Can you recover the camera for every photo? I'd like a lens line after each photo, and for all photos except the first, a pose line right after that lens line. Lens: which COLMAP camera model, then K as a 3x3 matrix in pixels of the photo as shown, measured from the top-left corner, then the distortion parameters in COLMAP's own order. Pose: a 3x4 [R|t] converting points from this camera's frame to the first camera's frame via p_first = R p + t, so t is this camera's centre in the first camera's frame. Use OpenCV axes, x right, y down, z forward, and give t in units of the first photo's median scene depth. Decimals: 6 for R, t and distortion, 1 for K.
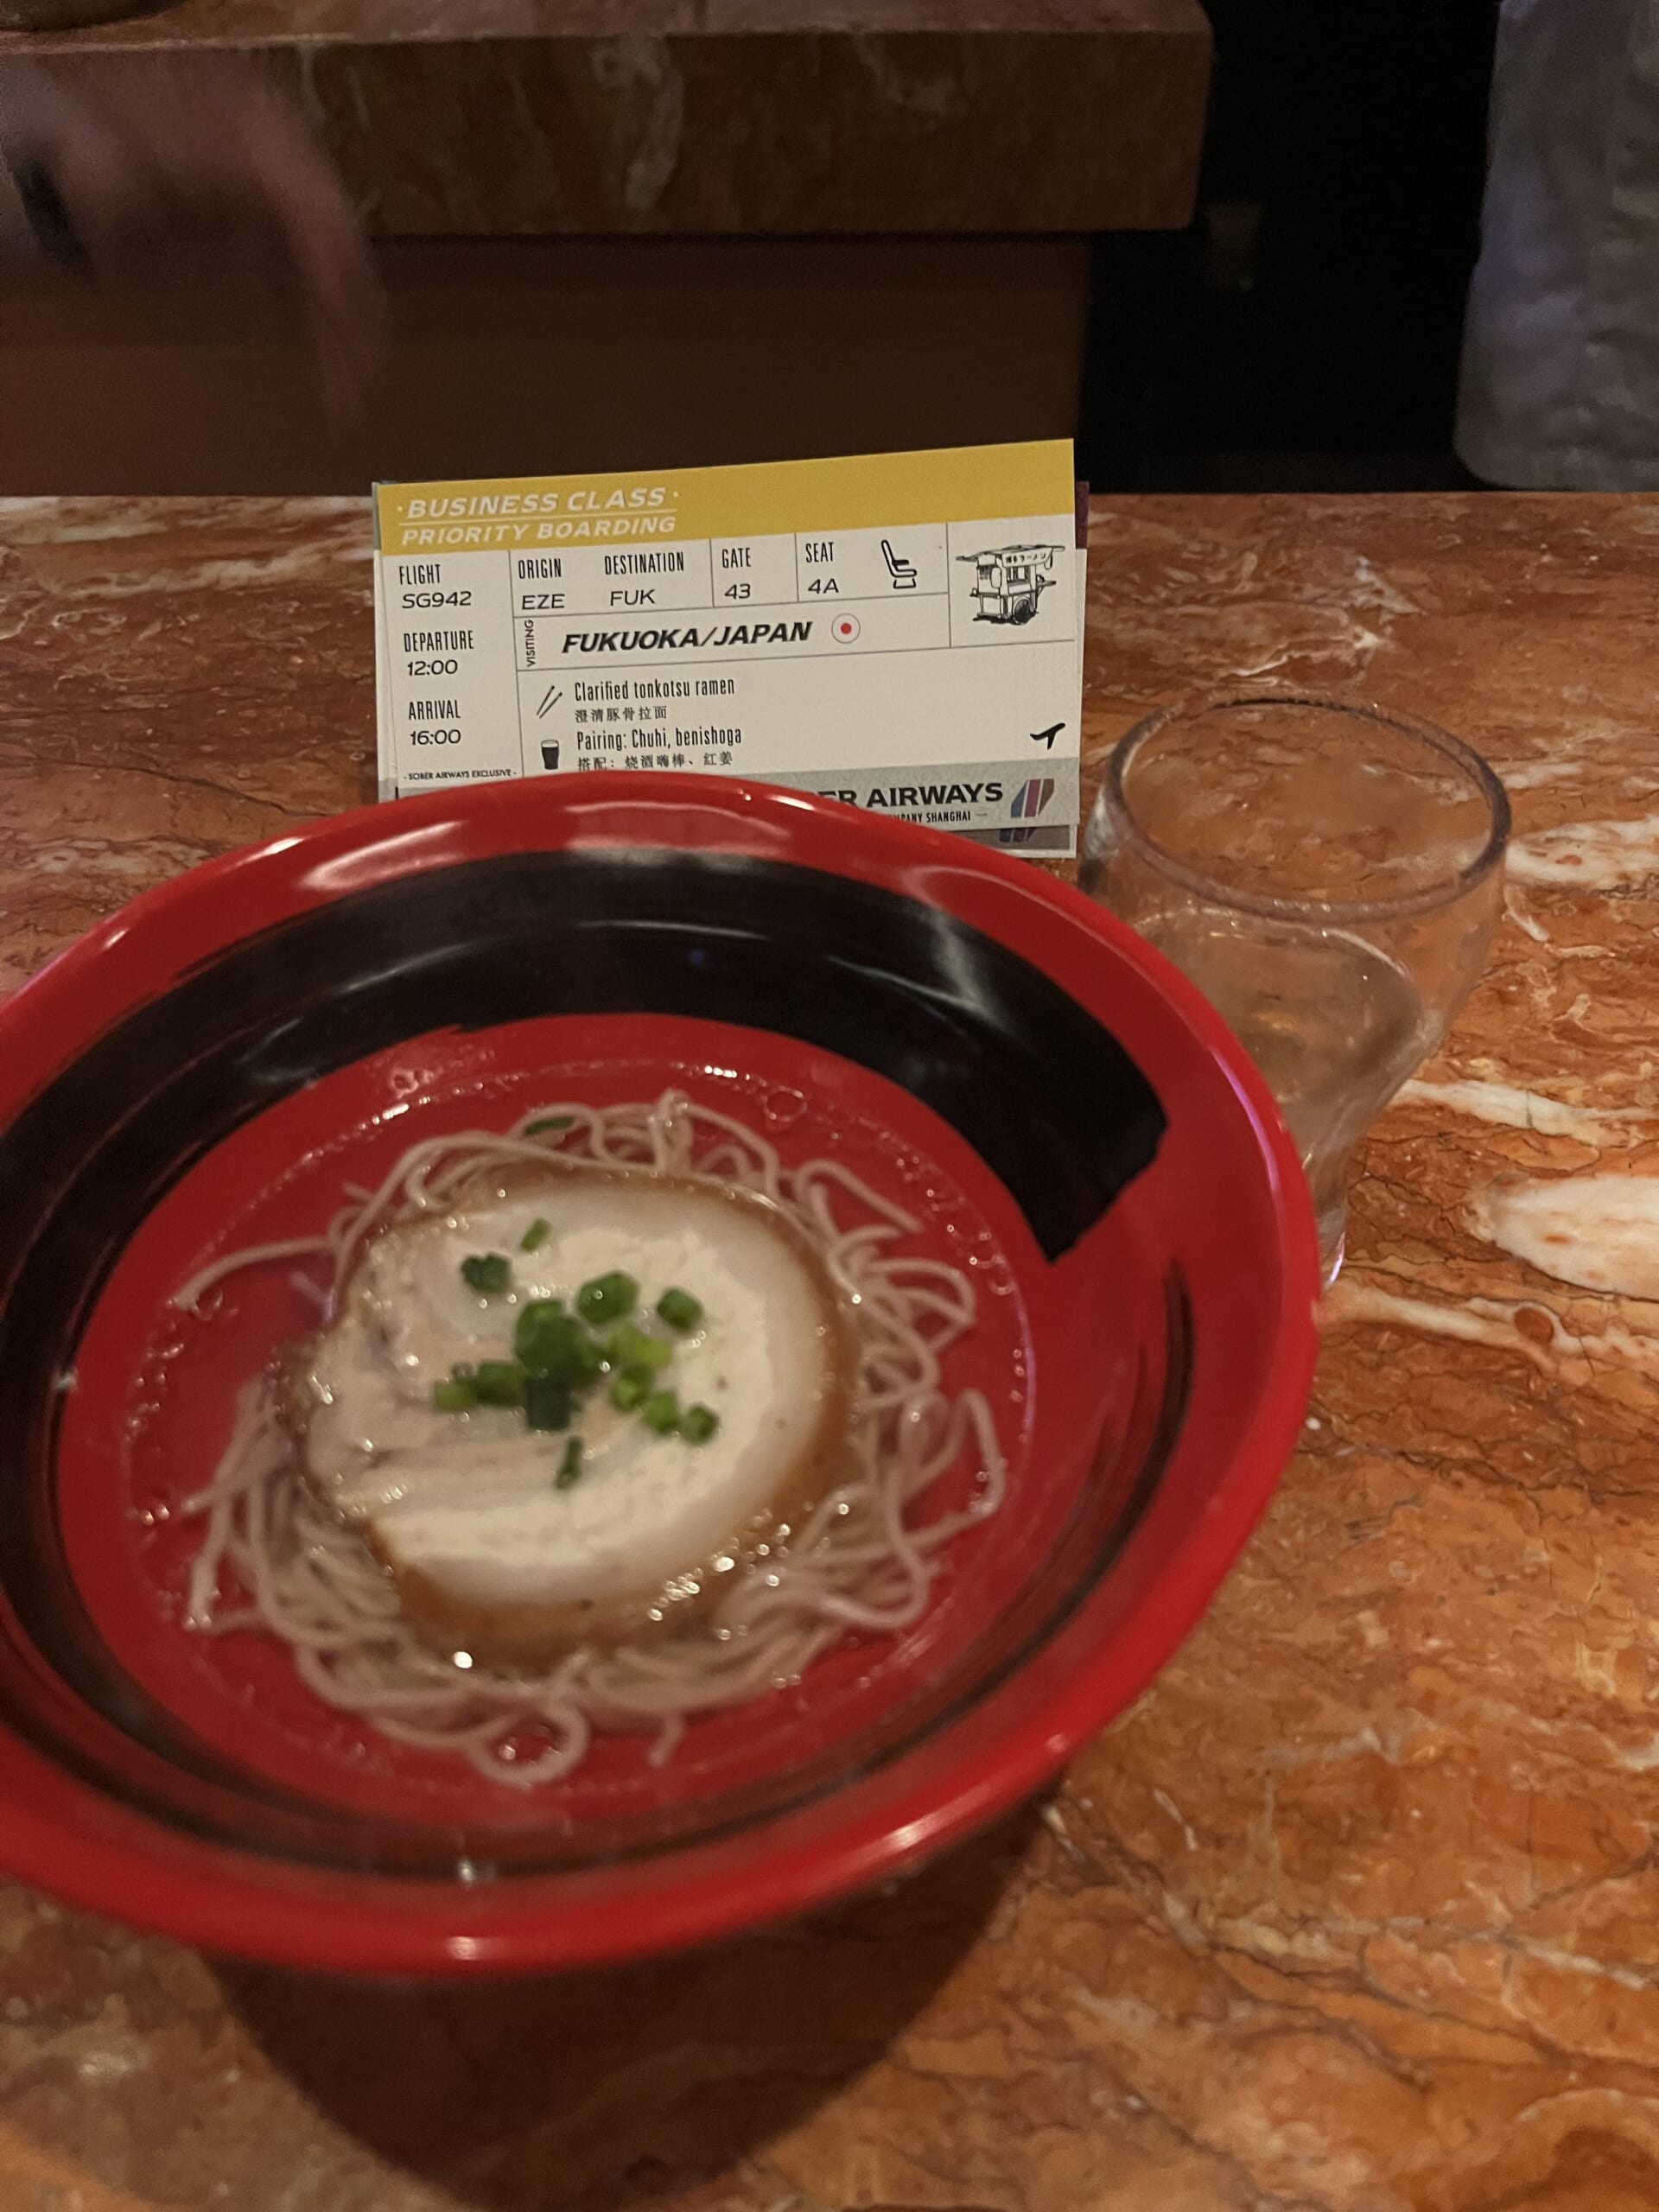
lens RADIAL K [[1700.7, 0, 829.5], [0, 1700.7, 1106.0], [0, 0, 1]] dist [0.045371, -0.081516]
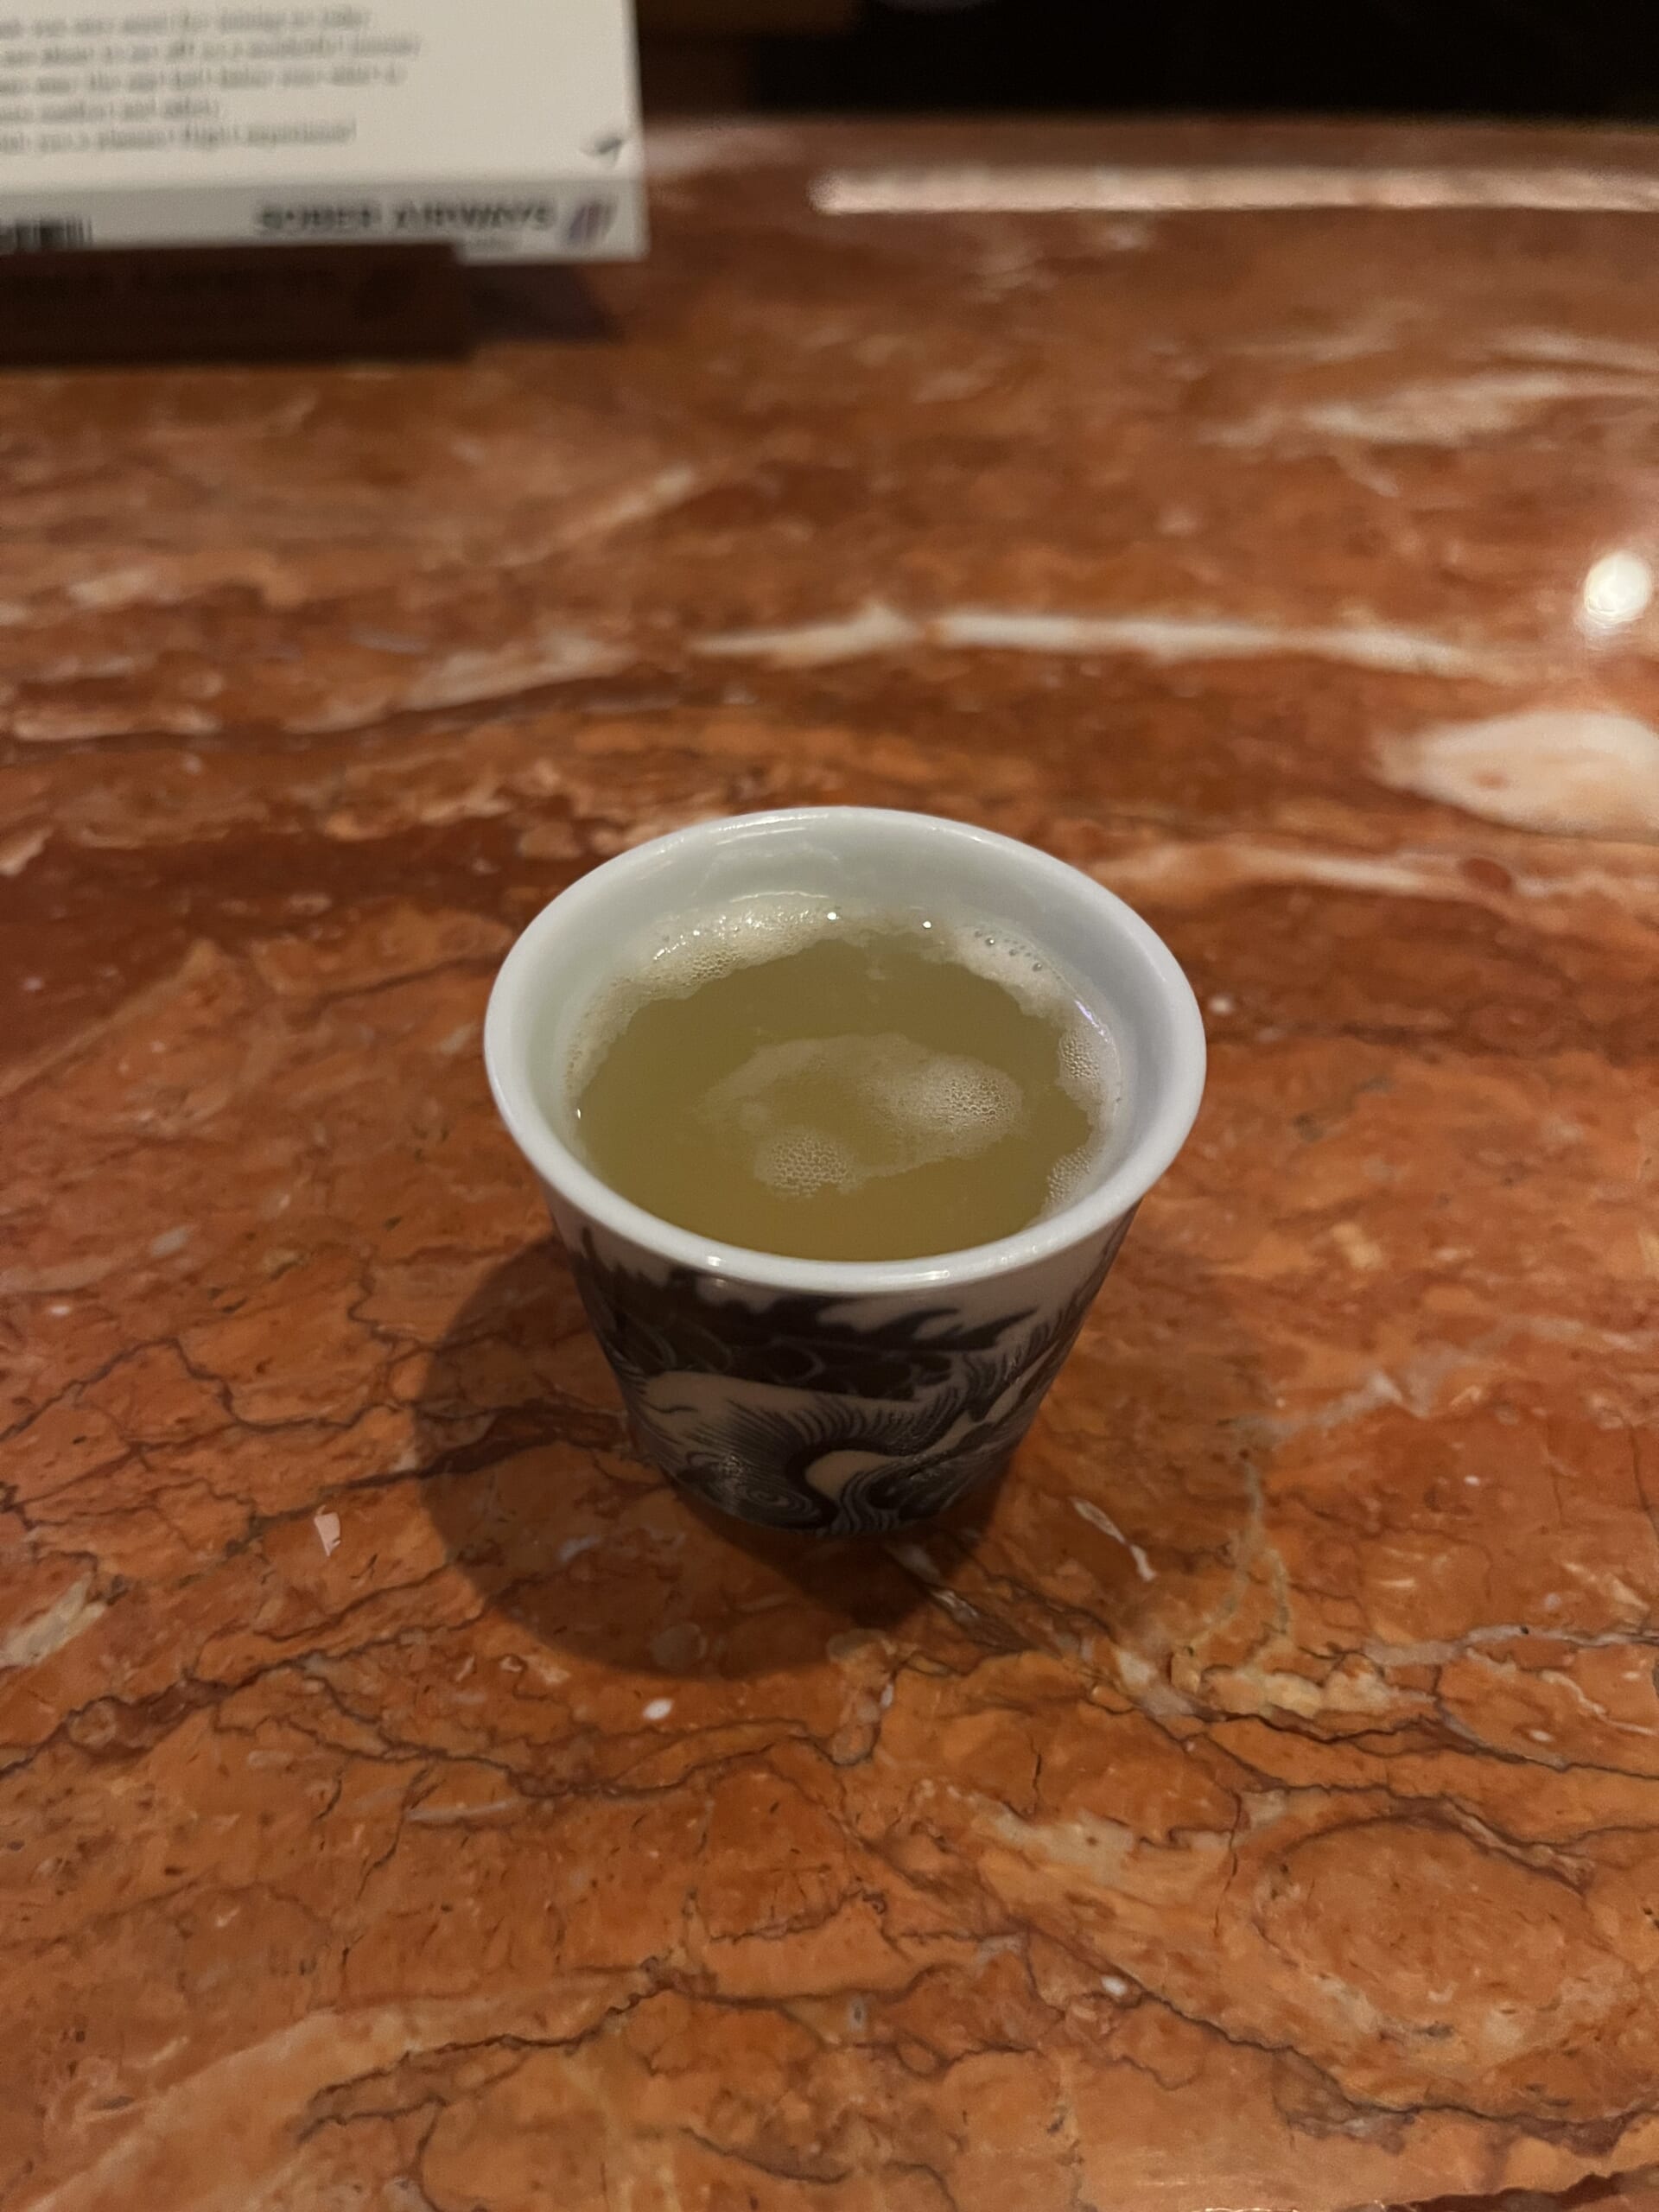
lens RADIAL K [[1758.1, 0, 848.6], [0, 1758.1, 1106.8], [0, 0, 1]] dist [-0.036636, 0.000295]
pose [[0.982223, -0.083651, 0.168049, 0.015277], [0.082232, 0.996494, 0.015398, 0.234109], [-0.168748, -0.001305, 0.985658, 0.378860]]
